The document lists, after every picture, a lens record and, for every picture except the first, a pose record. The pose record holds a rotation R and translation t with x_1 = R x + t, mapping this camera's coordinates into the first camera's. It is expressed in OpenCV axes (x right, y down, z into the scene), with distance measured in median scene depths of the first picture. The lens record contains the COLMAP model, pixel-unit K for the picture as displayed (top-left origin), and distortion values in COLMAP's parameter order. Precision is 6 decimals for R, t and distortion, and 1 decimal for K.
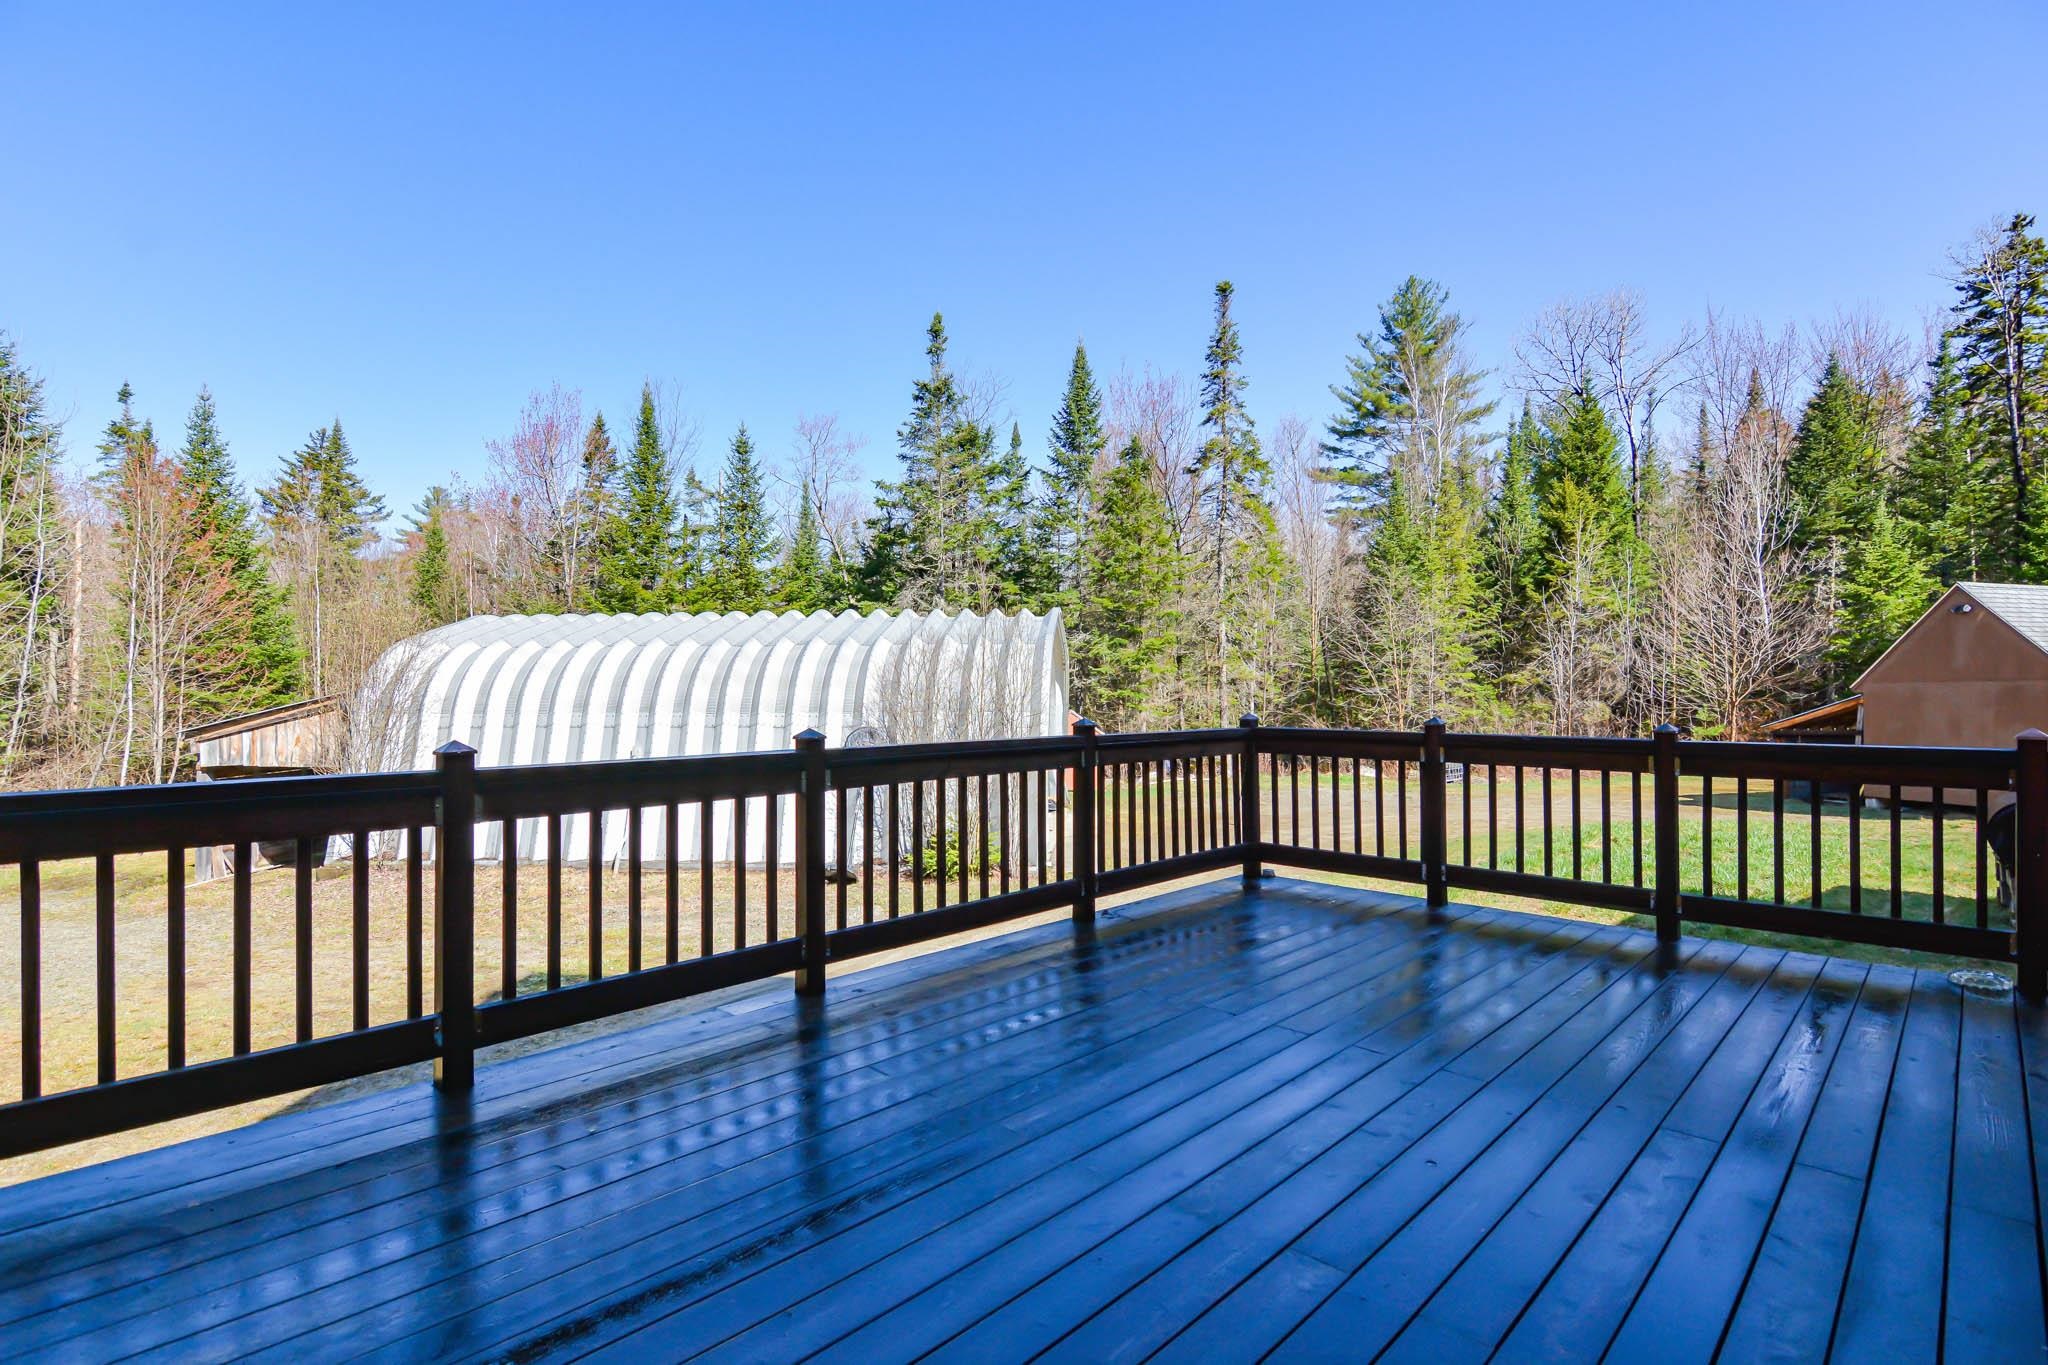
lens RADIAL K [[1000.6, 0, 1024.0], [0, 1000.6, 682.5], [0, 0, 1]] dist [-0.006142, 0.000247]
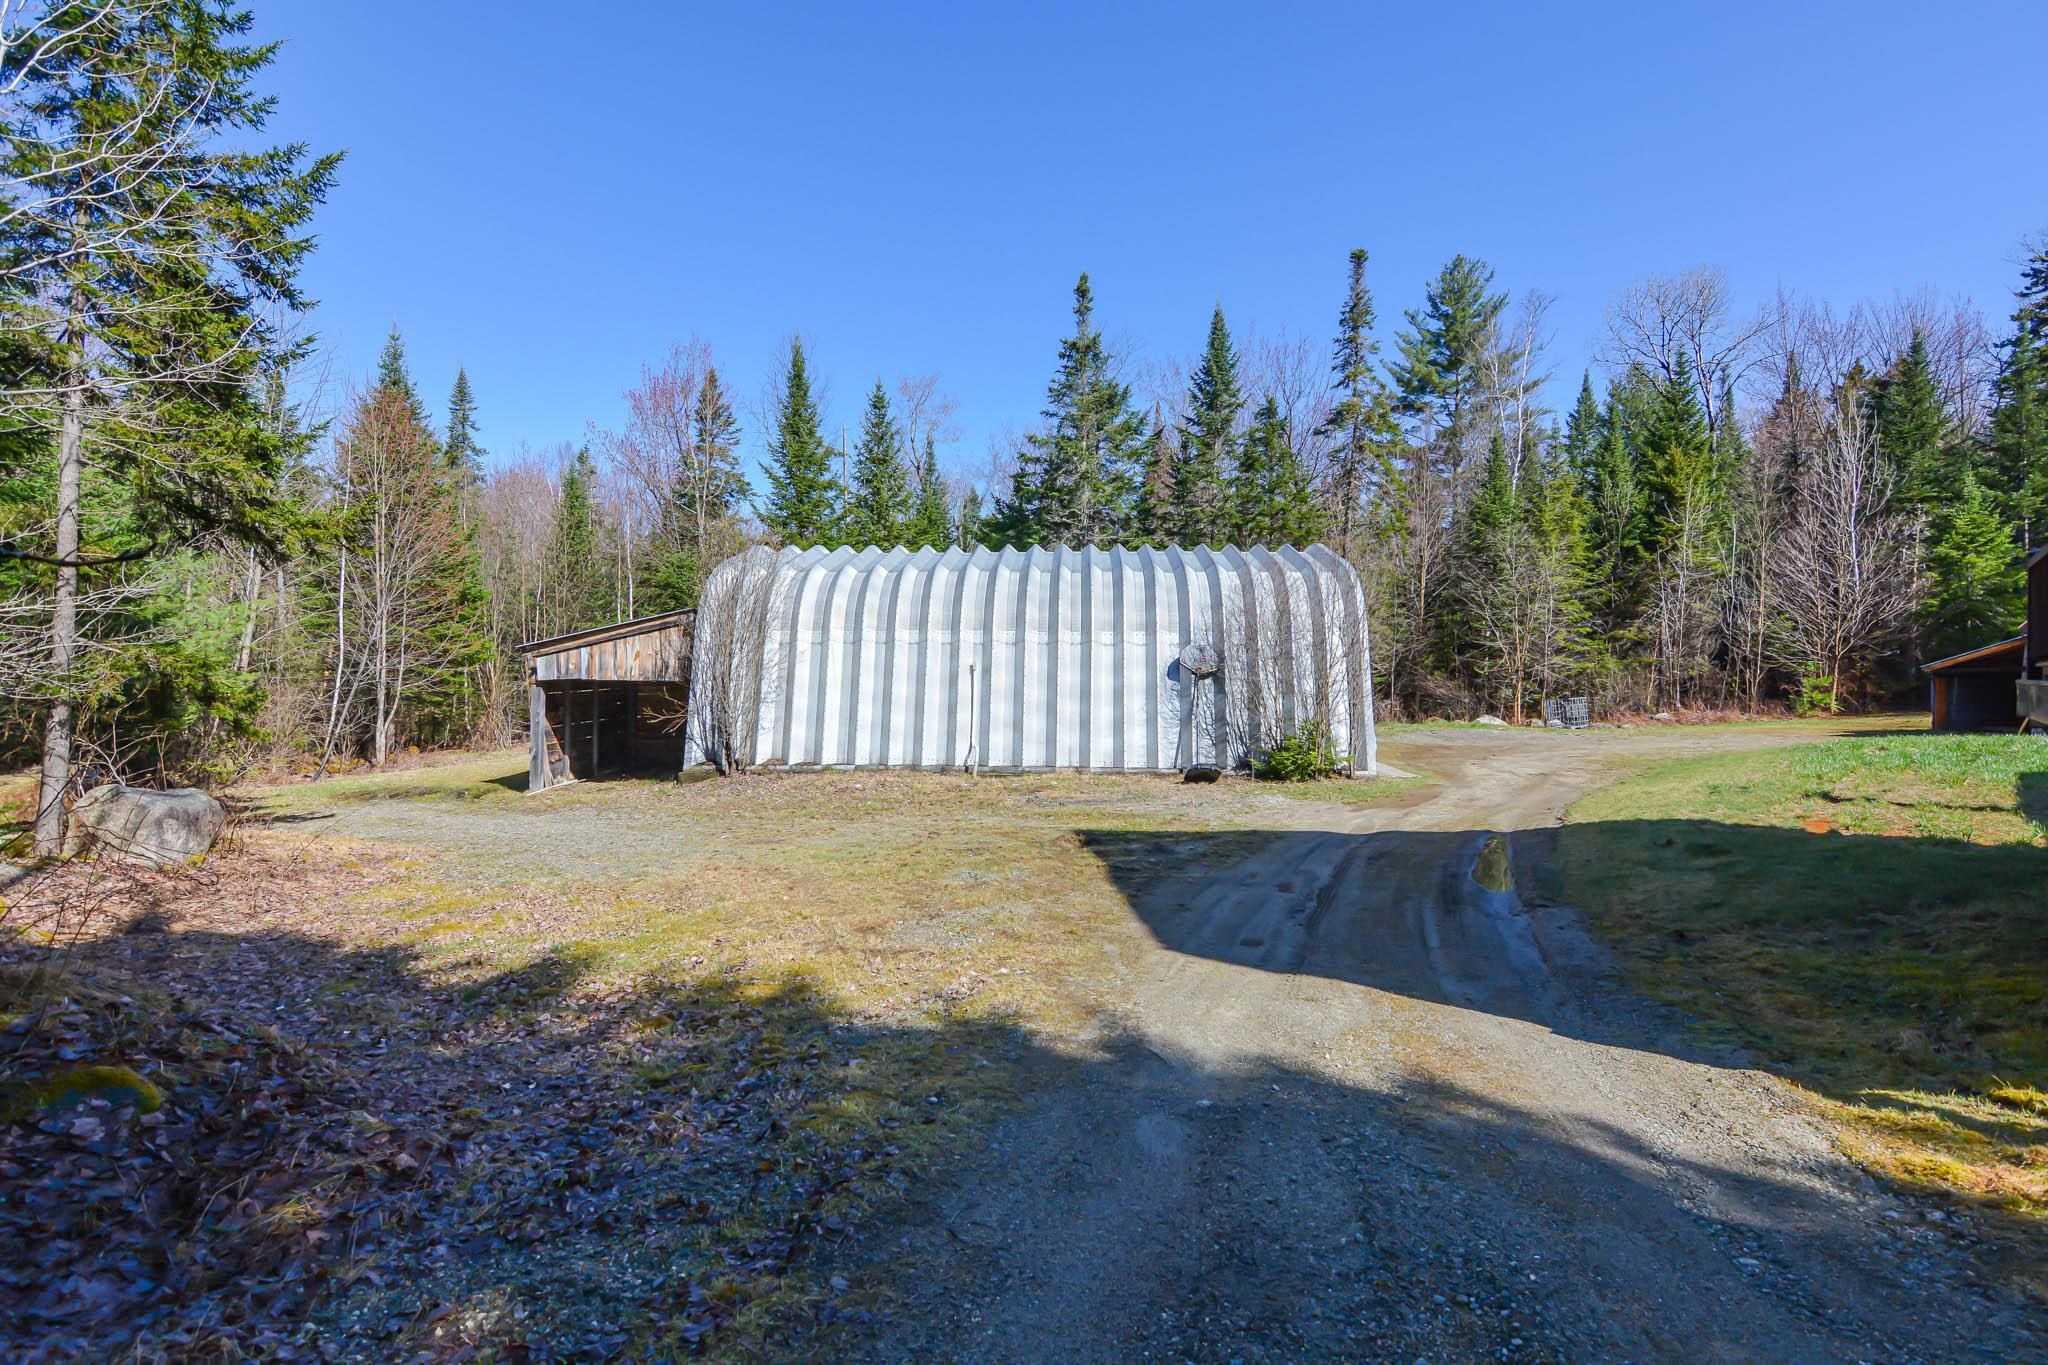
lens RADIAL K [[992.4, 0, 1024.0], [0, 992.4, 682.5], [0, 0, 1]] dist [-0.004400, -0.001980]
pose [[0.999367, 0.008471, 0.034543, -0.179295], [-0.009219, 0.999725, 0.021576, 0.030479], [-0.034351, -0.021881, 0.999170, -0.028282]]
